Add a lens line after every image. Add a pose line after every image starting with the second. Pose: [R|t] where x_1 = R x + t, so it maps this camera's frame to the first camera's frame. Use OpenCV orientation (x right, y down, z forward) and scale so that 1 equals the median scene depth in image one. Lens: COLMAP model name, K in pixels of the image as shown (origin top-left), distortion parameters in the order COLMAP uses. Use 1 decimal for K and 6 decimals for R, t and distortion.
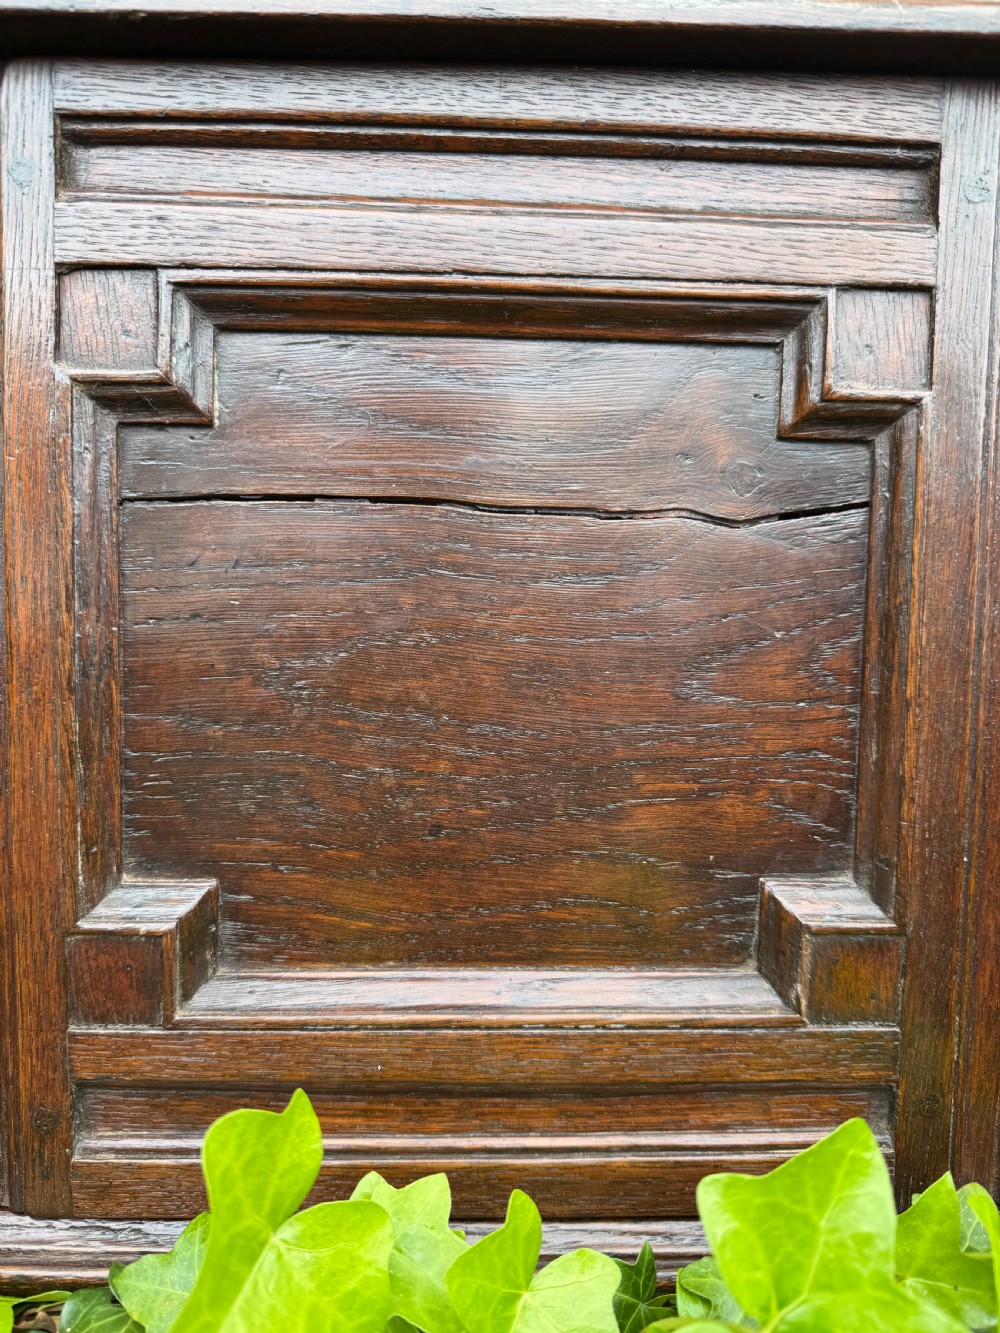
lens RADIAL K [[959.5, 0, 488.3], [0, 959.5, 669.2], [0, 0, 1]] dist [-0.022920, -0.000575]
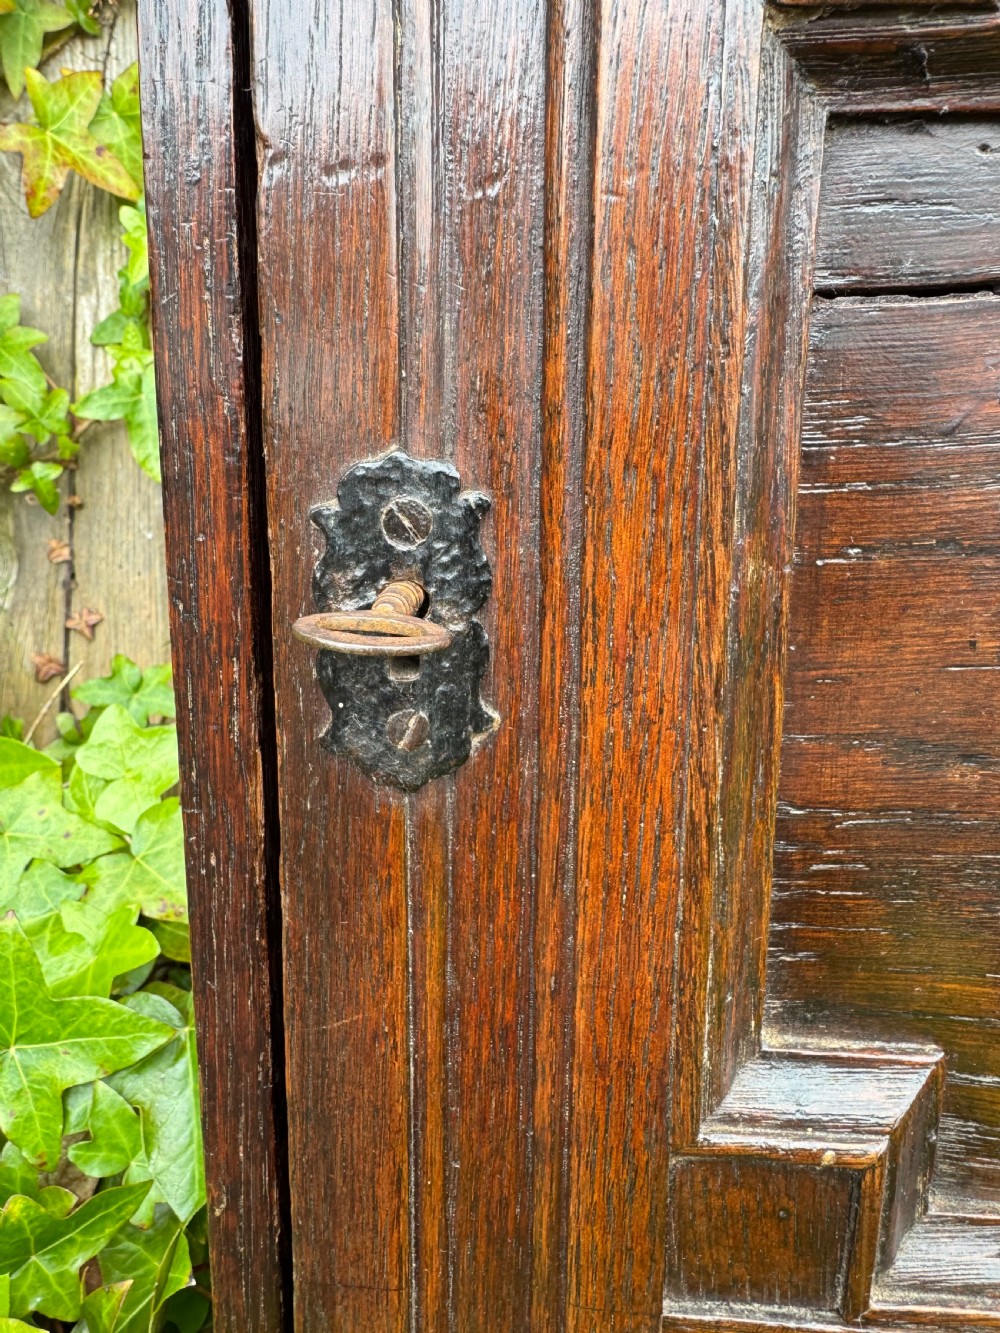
lens RADIAL K [[959.5, 0, 471.5], [0, 959.5, 586.0], [0, 0, 1]] dist [-0.022920, -0.000575]
pose [[0.990203, 0.013920, -0.138943, -0.477944], [0.002914, 0.992742, 0.120227, -0.091637], [0.139608, -0.119454, 0.982975, 0.502814]]
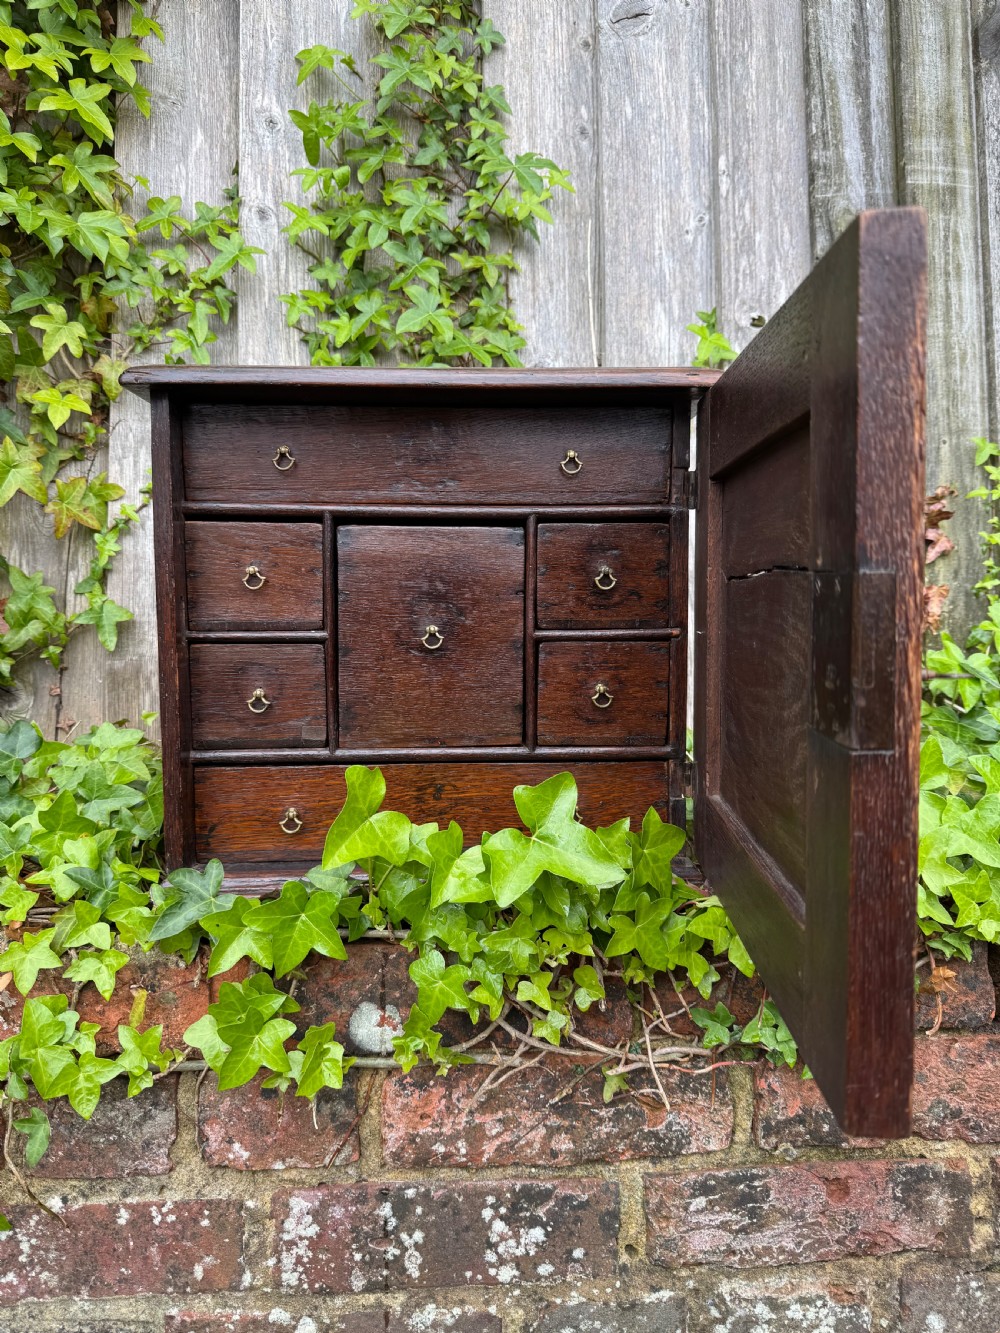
lens RADIAL K [[959.5, 0, 495.6], [0, 959.5, 672.9], [0, 0, 1]] dist [-0.022920, -0.000575]
pose [[0.998506, -0.039615, 0.037638, 0.048511], [0.041901, 0.997196, -0.061999, 0.266659], [-0.035076, 0.063484, 0.997366, -1.471880]]
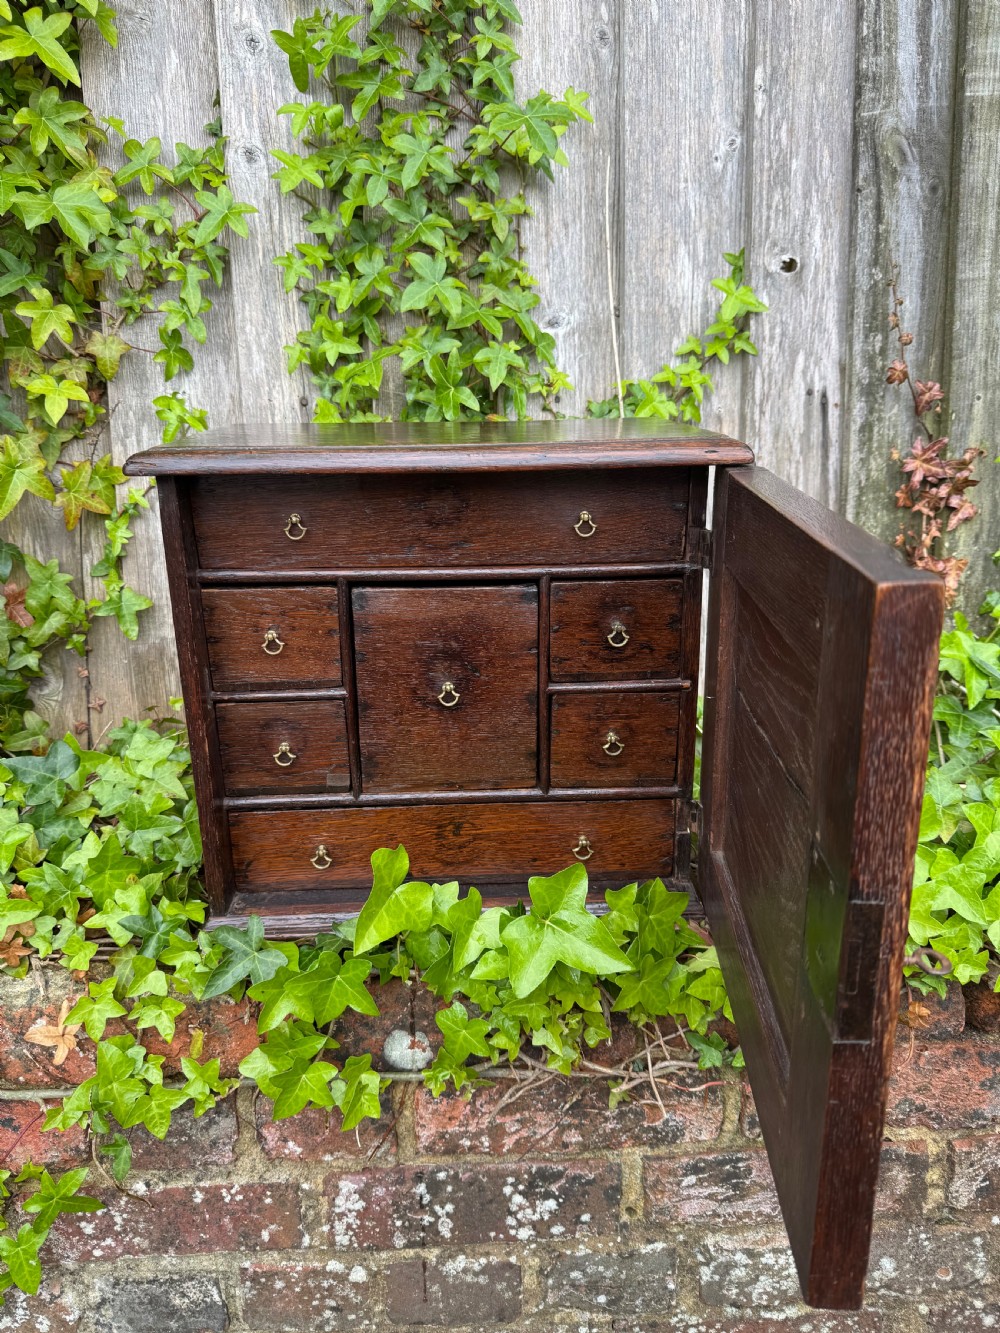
lens RADIAL K [[959.5, 0, 492.4], [0, 959.5, 668.8], [0, 0, 1]] dist [-0.022920, -0.000575]
pose [[0.998359, -0.056751, 0.007709, 0.082749], [0.054705, 0.984778, 0.164986, -0.472066], [-0.016955, -0.164294, 0.986266, -1.504884]]
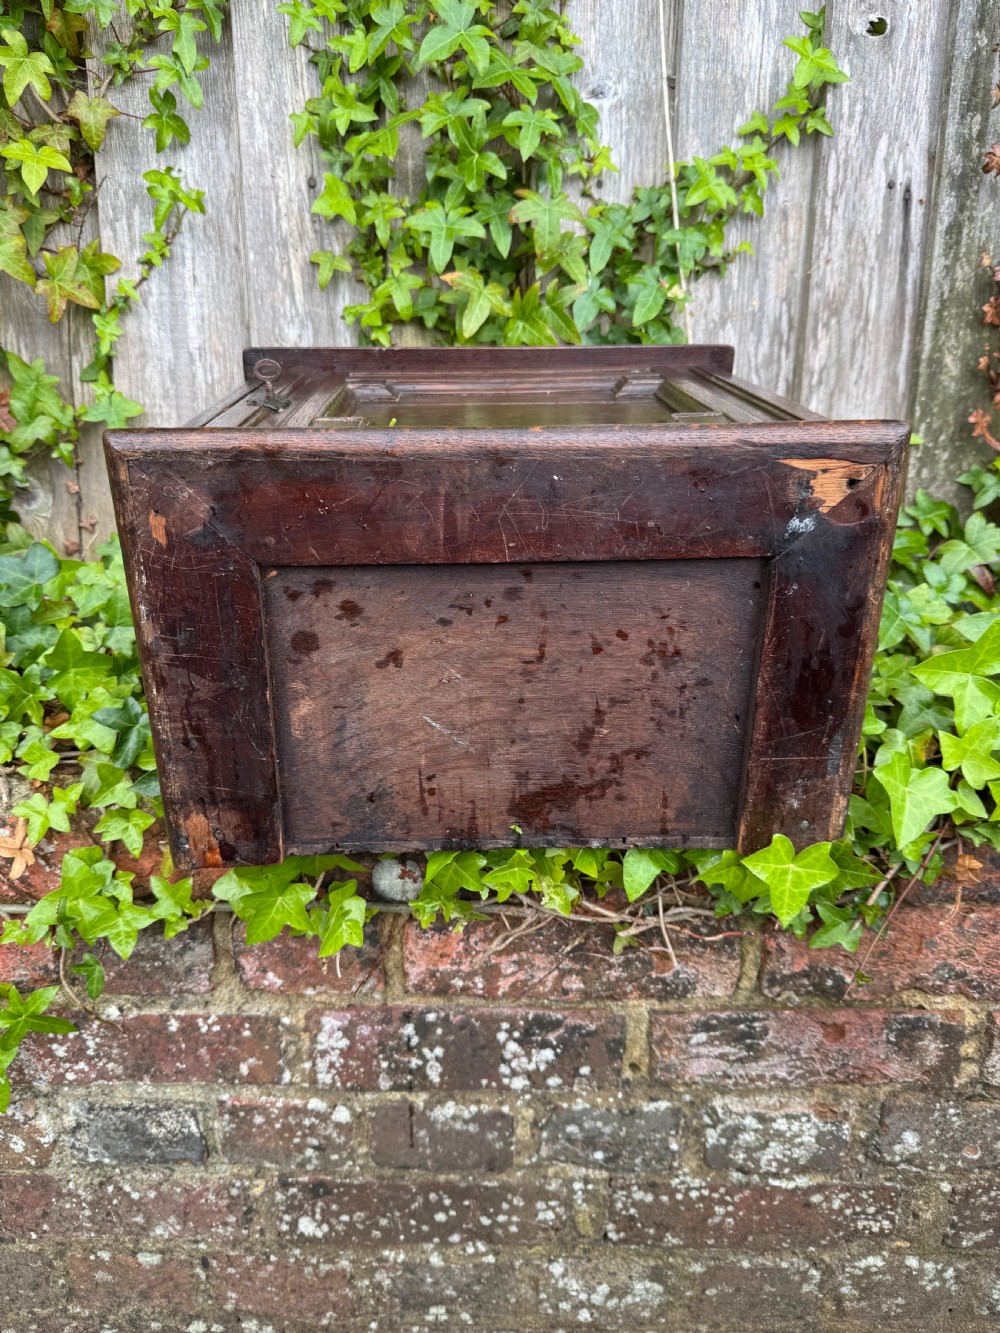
lens RADIAL K [[959.5, 0, 494.8], [0, 959.5, 674.7], [0, 0, 1]] dist [-0.022920, -0.000575]
pose [[0.998952, -0.018468, -0.041887, 0.168016], [0.028765, 0.965039, 0.260524, -0.147247], [0.035612, -0.261456, 0.964558, -1.267836]]
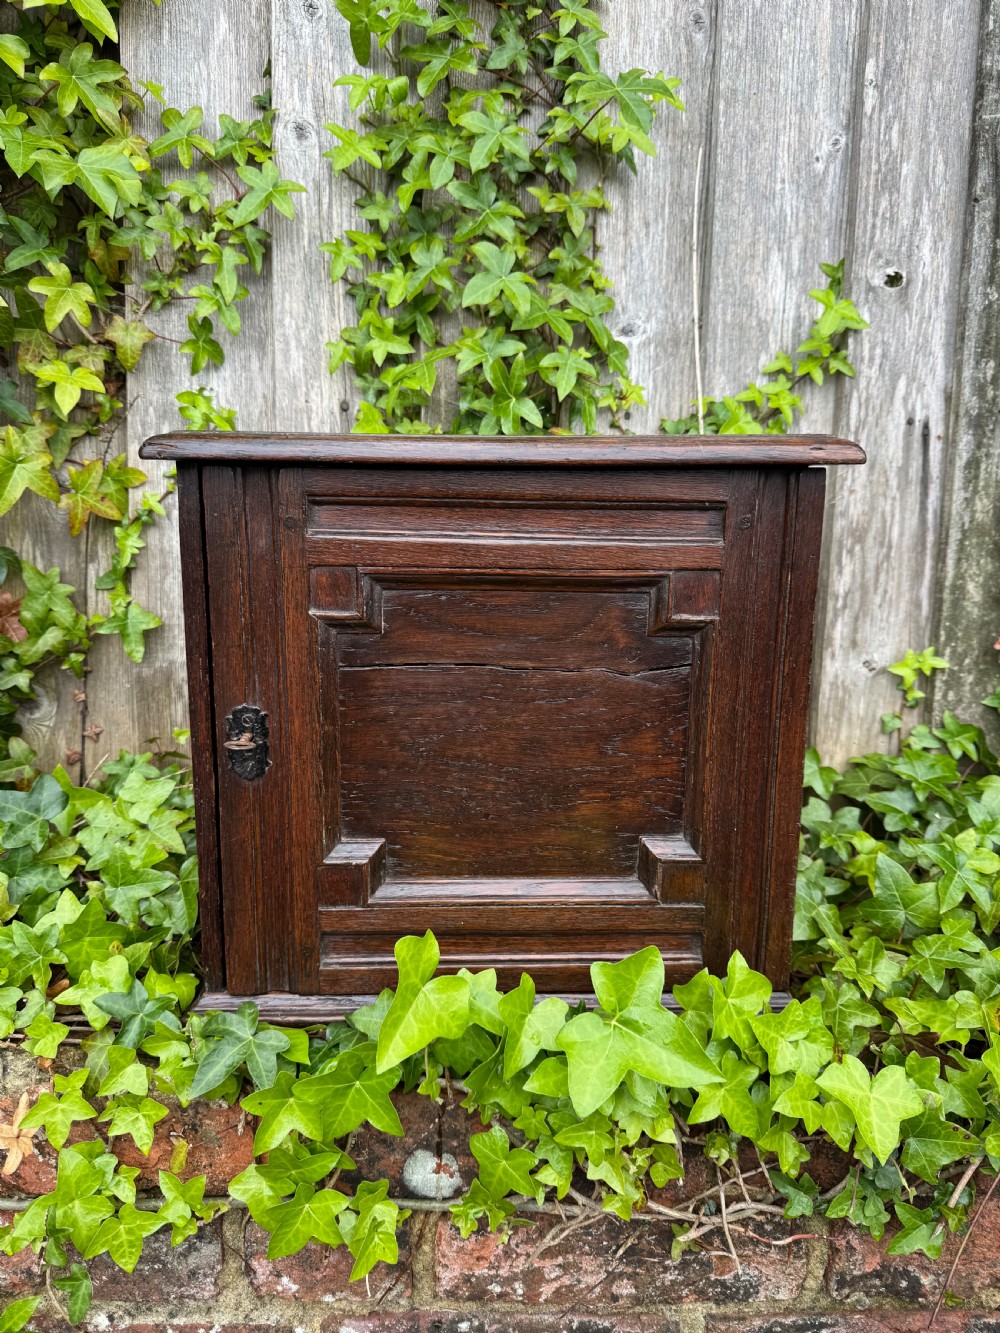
lens RADIAL K [[959.5, 0, 493.3], [0, 959.5, 663.9], [0, 0, 1]] dist [-0.022920, -0.000575]
pose [[0.999963, -0.008025, -0.003088, -0.031872], [0.008345, 0.992281, 0.123725, -0.440562], [0.002071, -0.123747, 0.992312, -1.096749]]
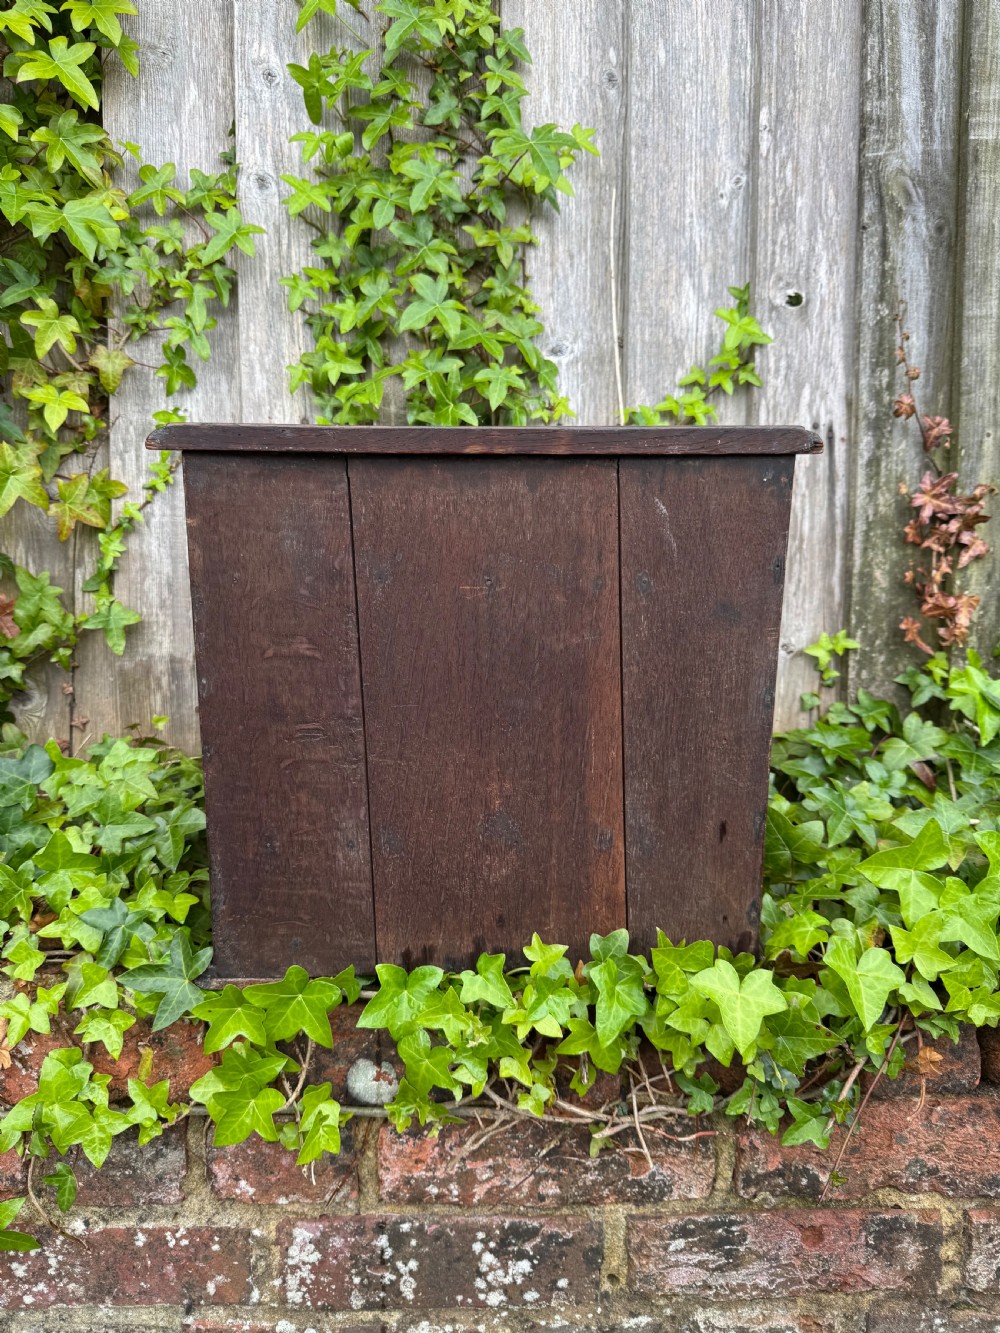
lens RADIAL K [[959.5, 0, 490.4], [0, 959.5, 669.1], [0, 0, 1]] dist [-0.022920, -0.000575]
pose [[0.999579, -0.027585, -0.008937, 0.159854], [0.028177, 0.996804, 0.074754, -0.241795], [0.006846, -0.074975, 0.997162, -1.425317]]
